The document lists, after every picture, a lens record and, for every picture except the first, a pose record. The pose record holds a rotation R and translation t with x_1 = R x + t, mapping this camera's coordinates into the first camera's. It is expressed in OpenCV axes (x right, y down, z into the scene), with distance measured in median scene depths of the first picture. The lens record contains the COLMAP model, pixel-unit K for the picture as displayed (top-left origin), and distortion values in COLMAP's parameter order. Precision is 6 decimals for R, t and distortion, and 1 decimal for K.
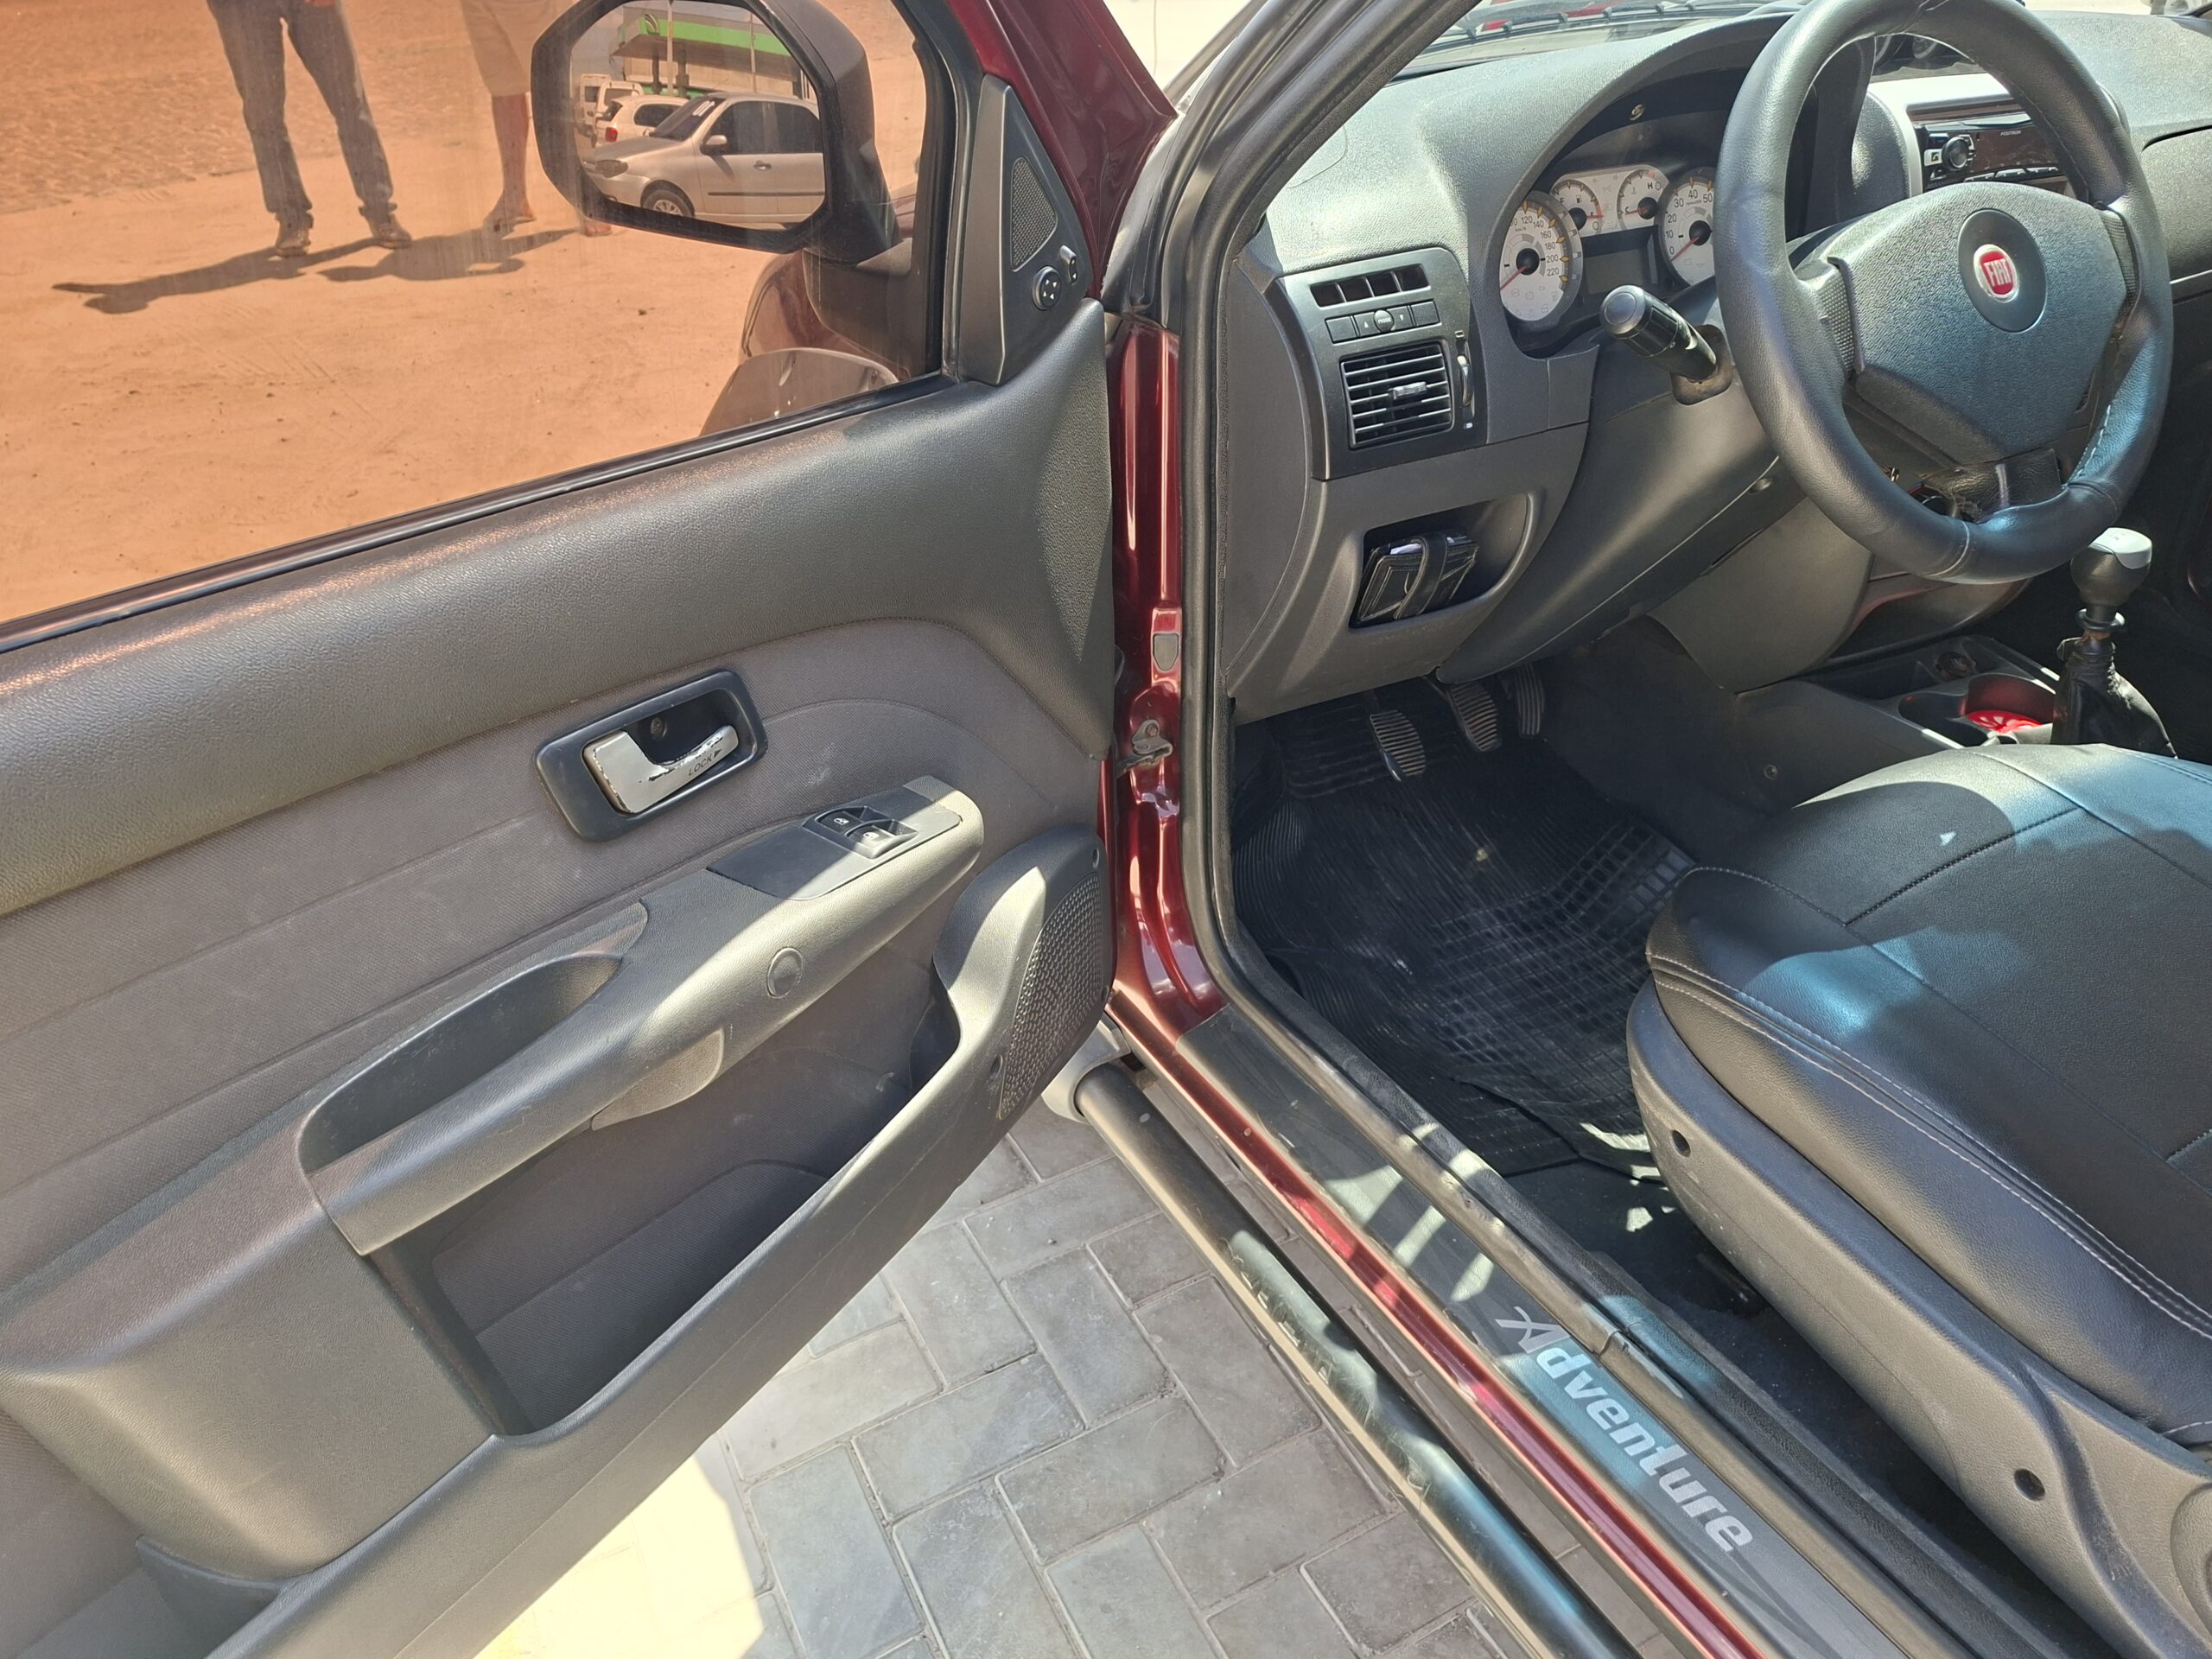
lens RADIAL K [[1591.0, 0, 1104.2], [0, 1591.0, 854.8], [0, 0, 1]] dist [0.069676, -0.063124]
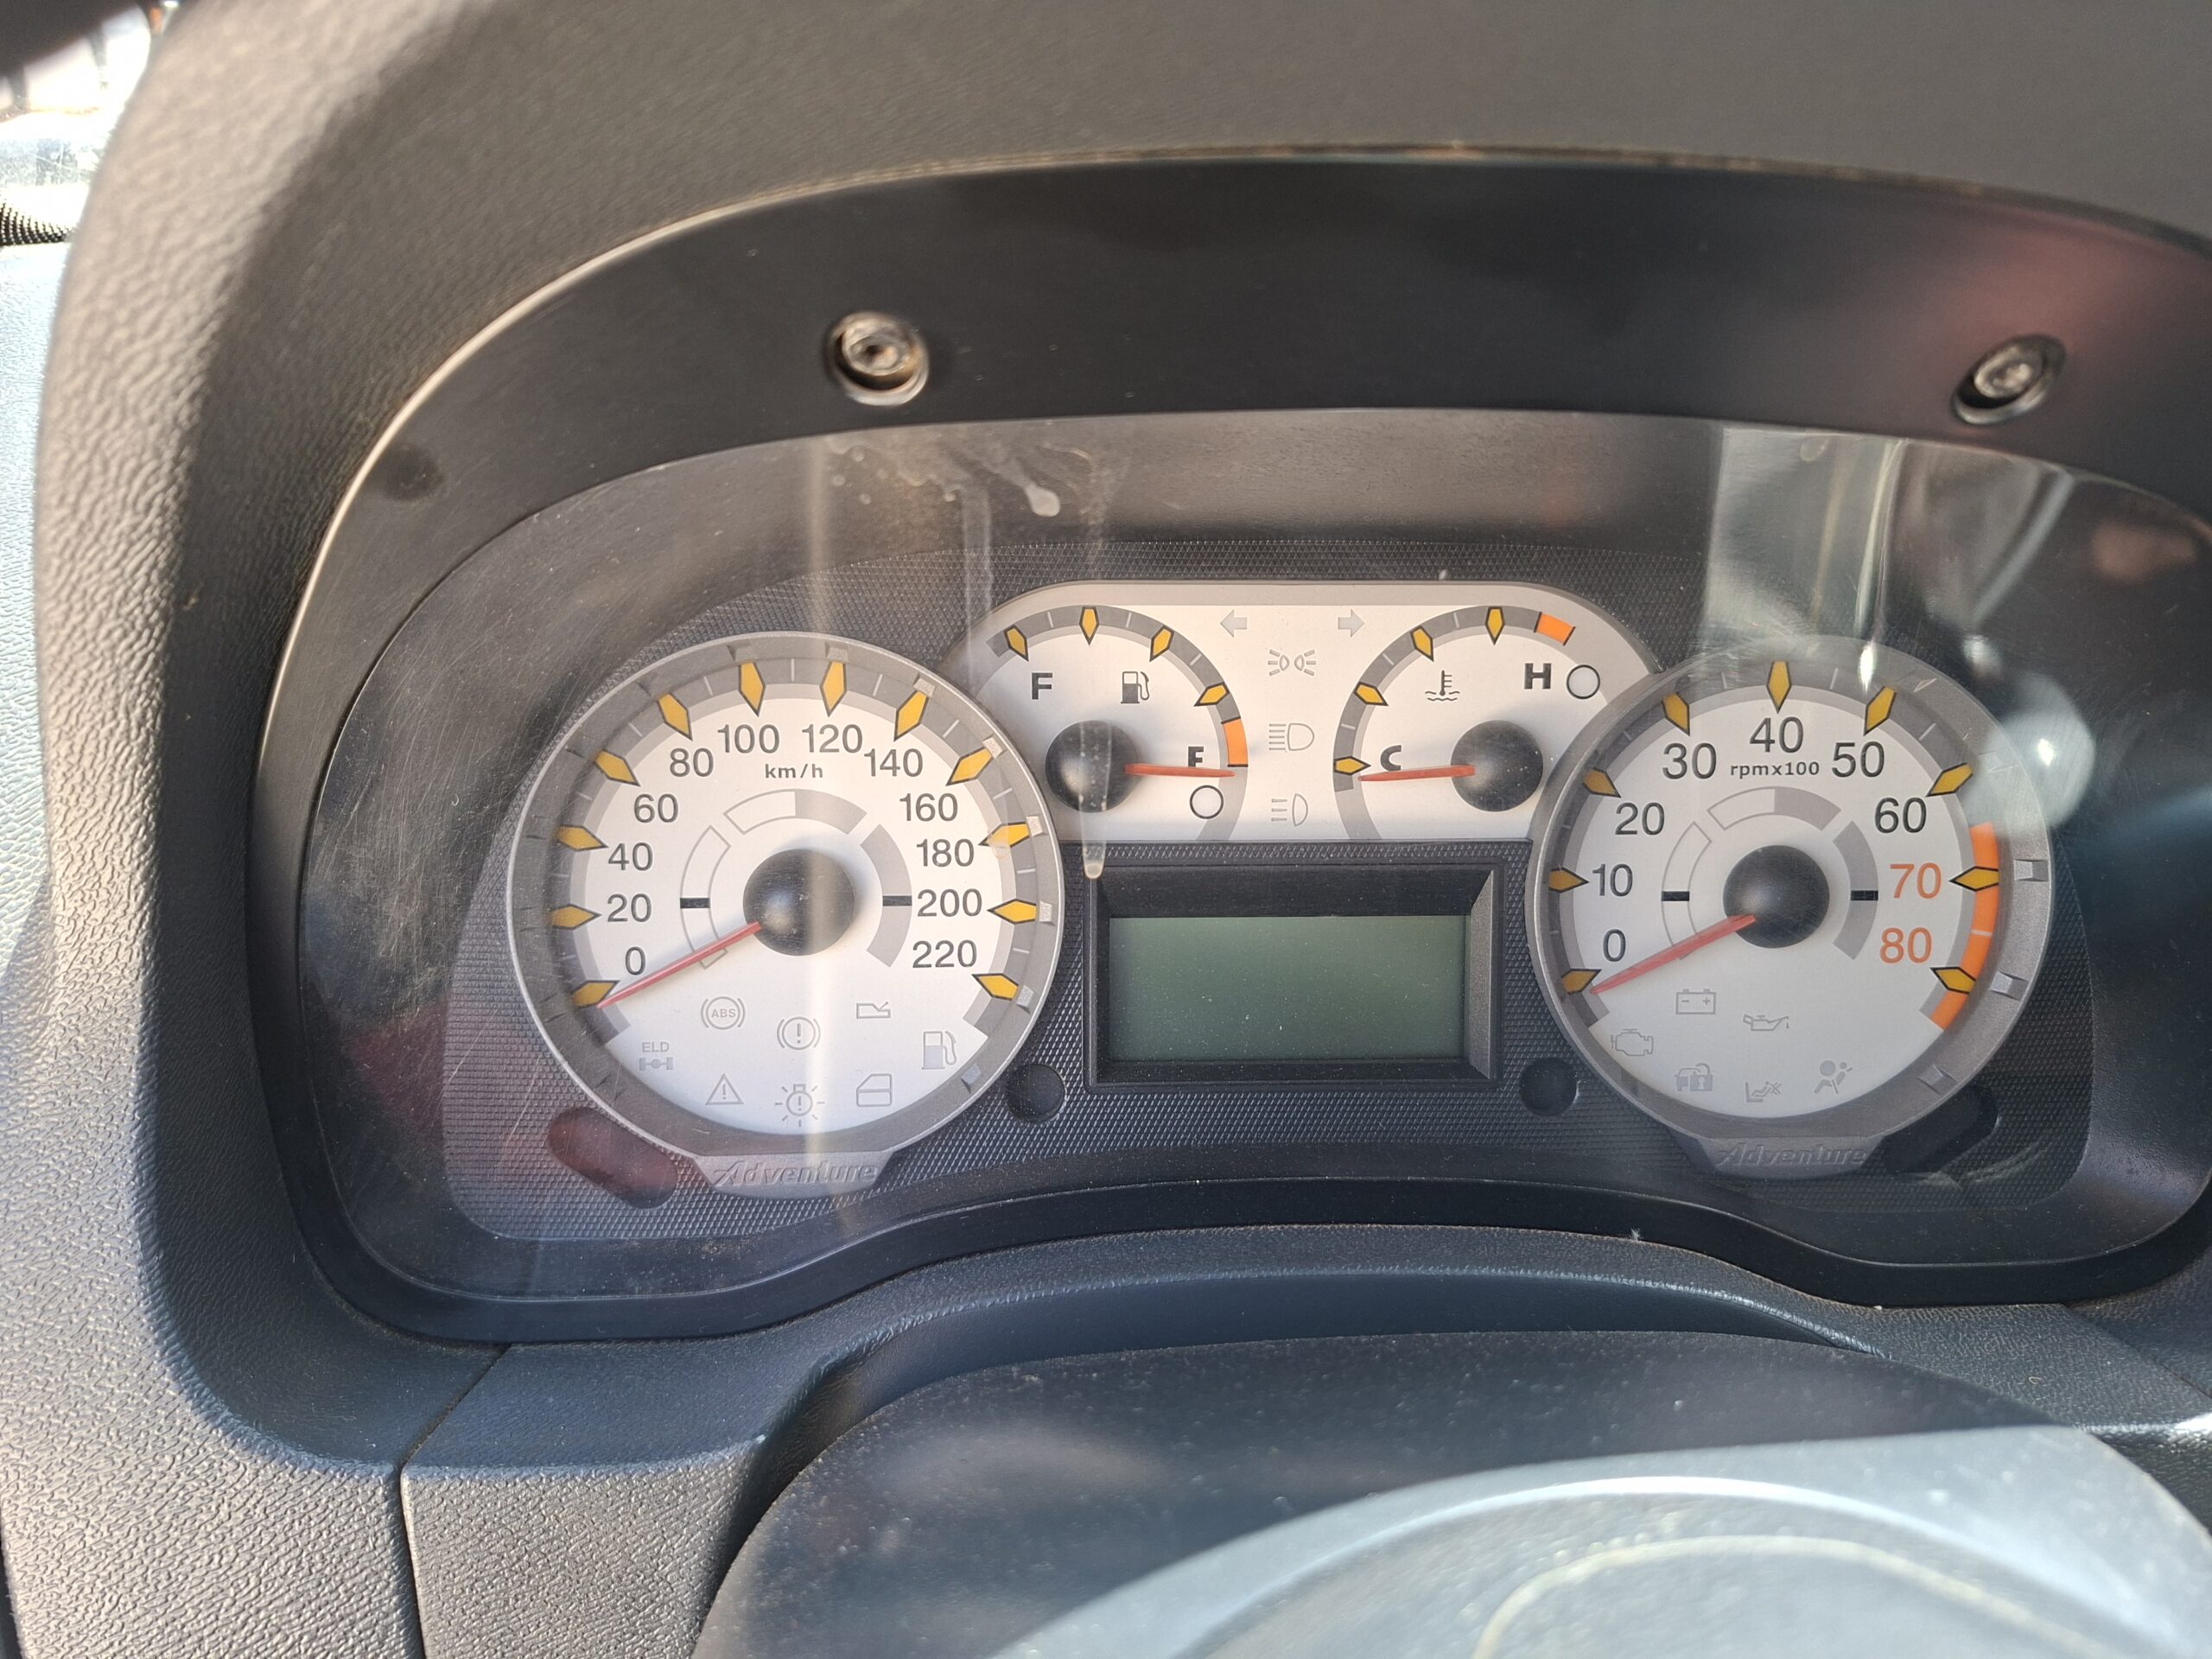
lens RADIAL K [[1513.4, 0, 1119.0], [0, 1513.4, 840.8], [0, 0, 1]] dist [0.084138, -0.090993]
pose [[0.890706, 0.227794, -0.393387, 0.412408], [-0.268079, 0.962105, -0.049869, -0.398082], [0.367119, 0.149877, 0.918020, 0.849373]]
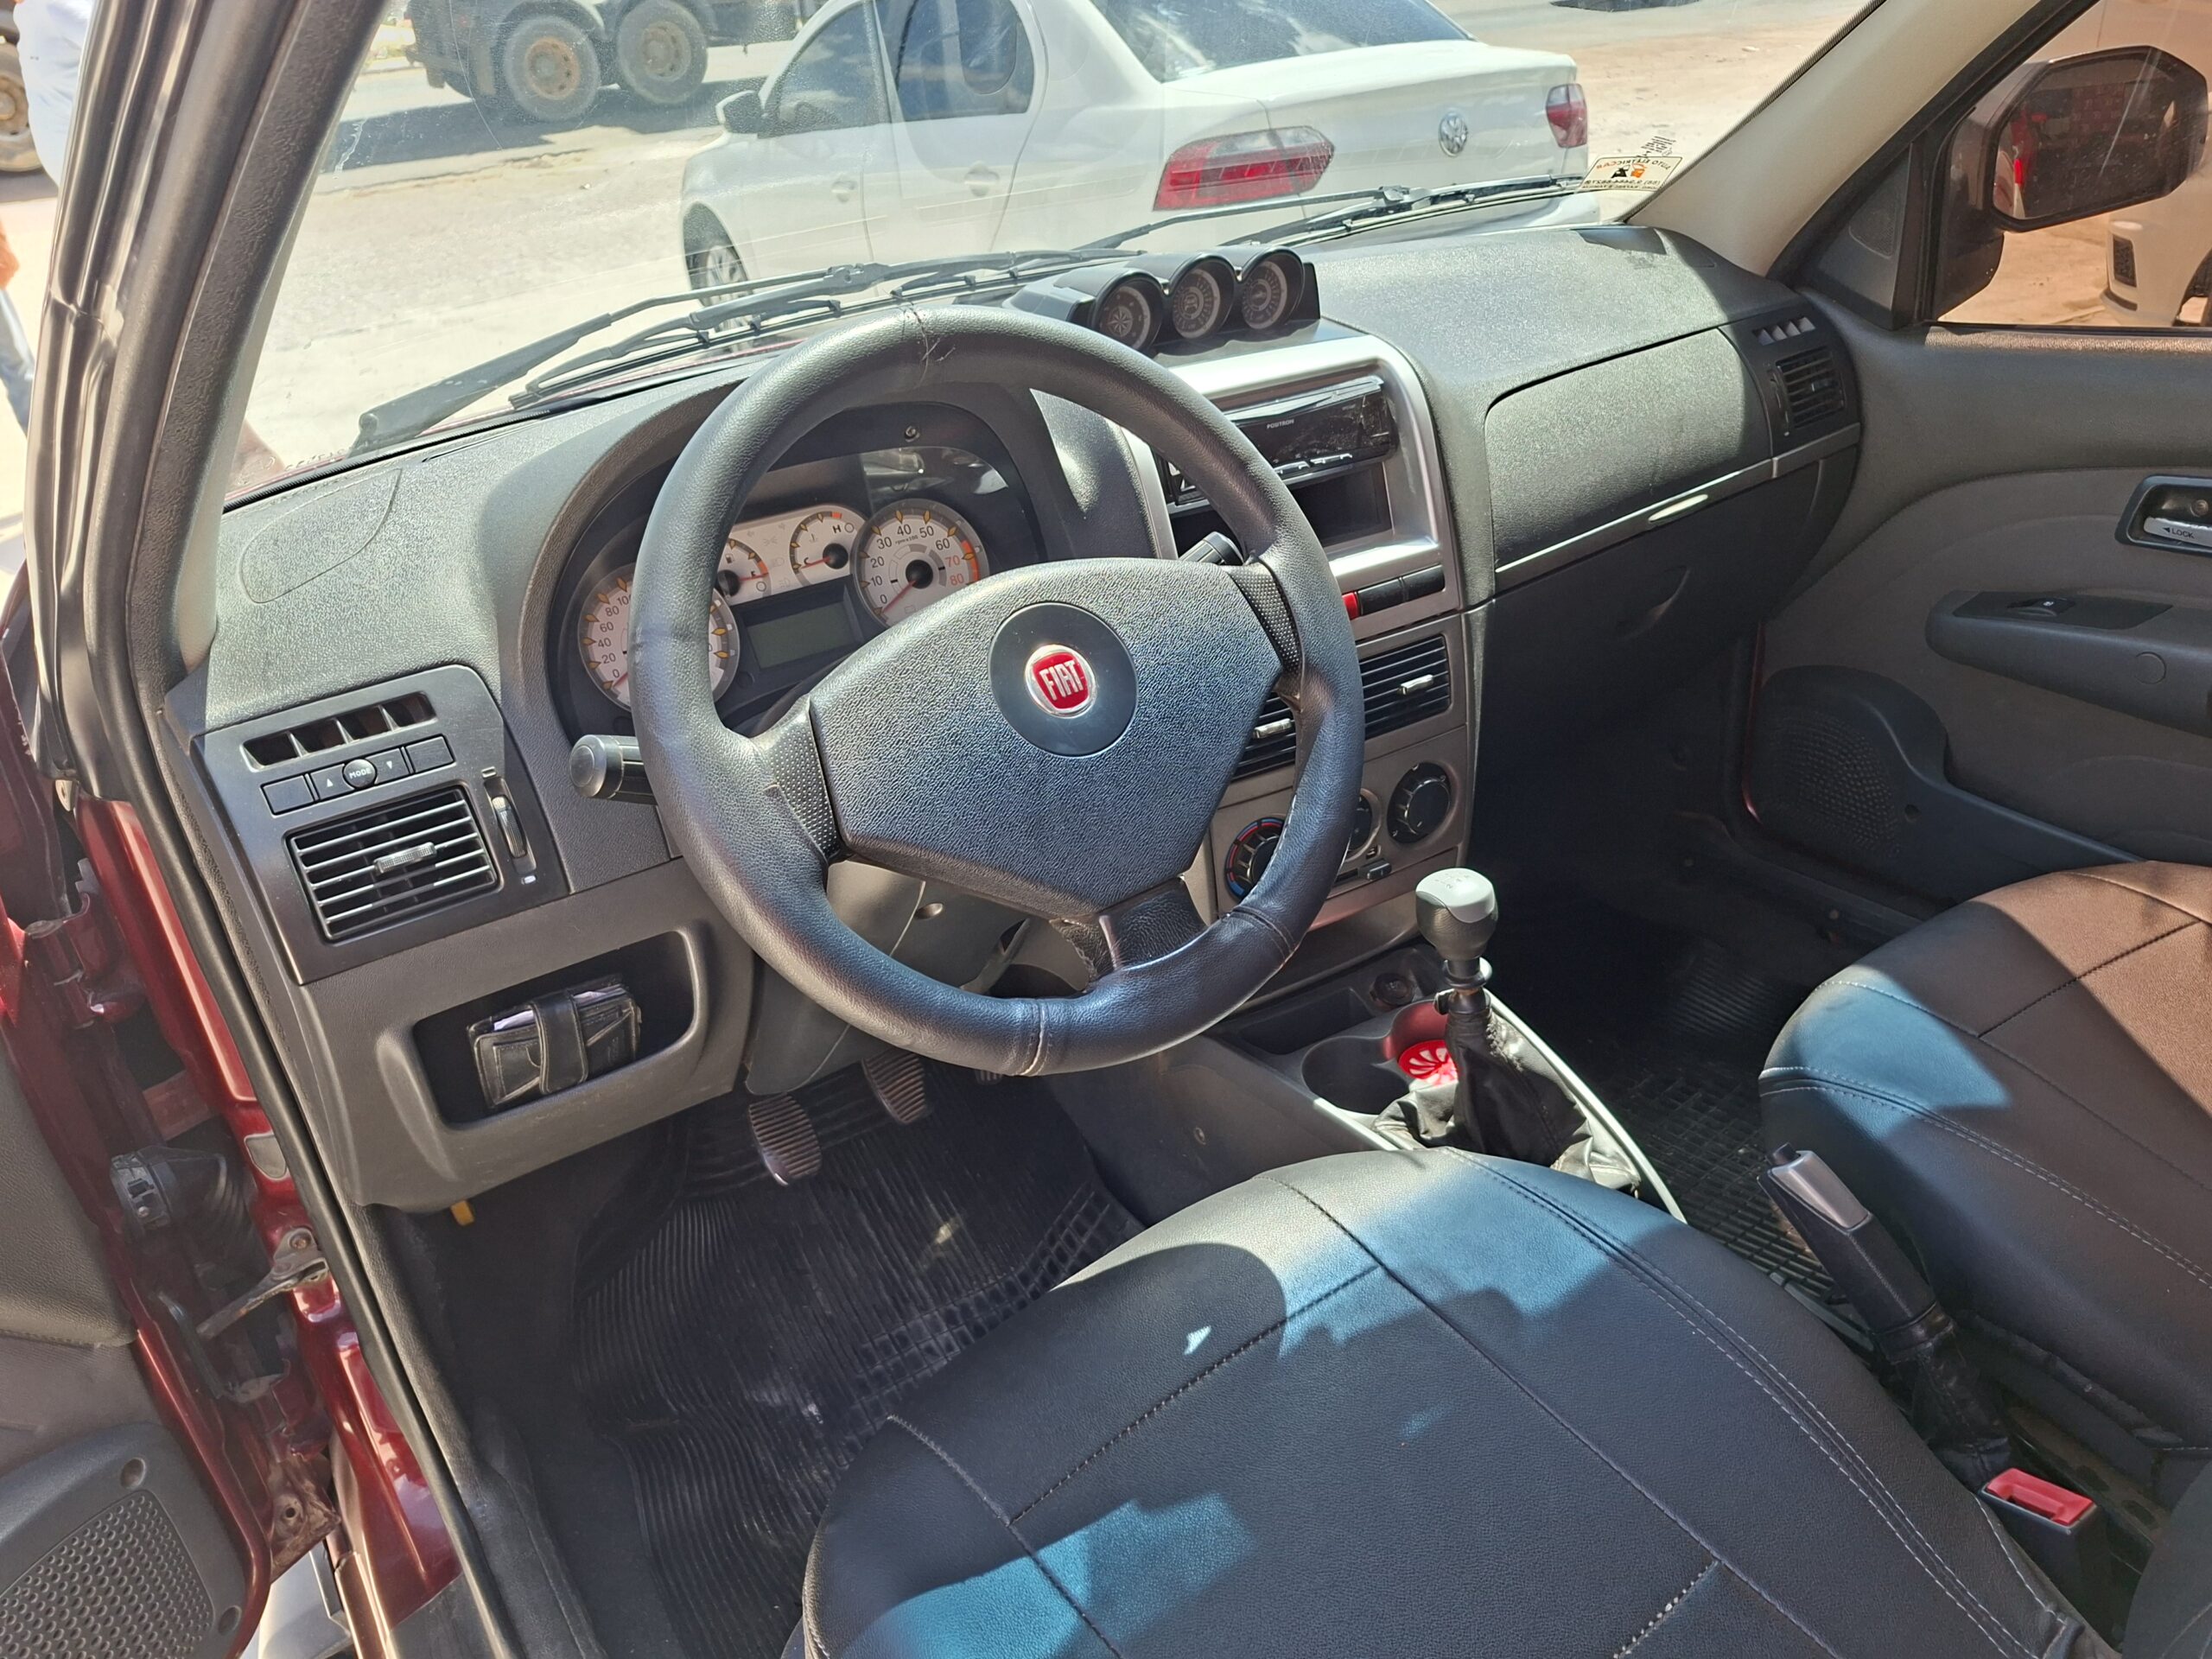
lens RADIAL K [[1592.0, 0, 1147.5], [0, 1592.0, 849.4], [0, 0, 1]] dist [0.096179, -0.102545]
pose [[0.992553, -0.102671, 0.065547, 0.465772], [0.107729, 0.991040, -0.078958, -0.185008], [-0.056853, 0.085431, 0.994721, 0.203216]]
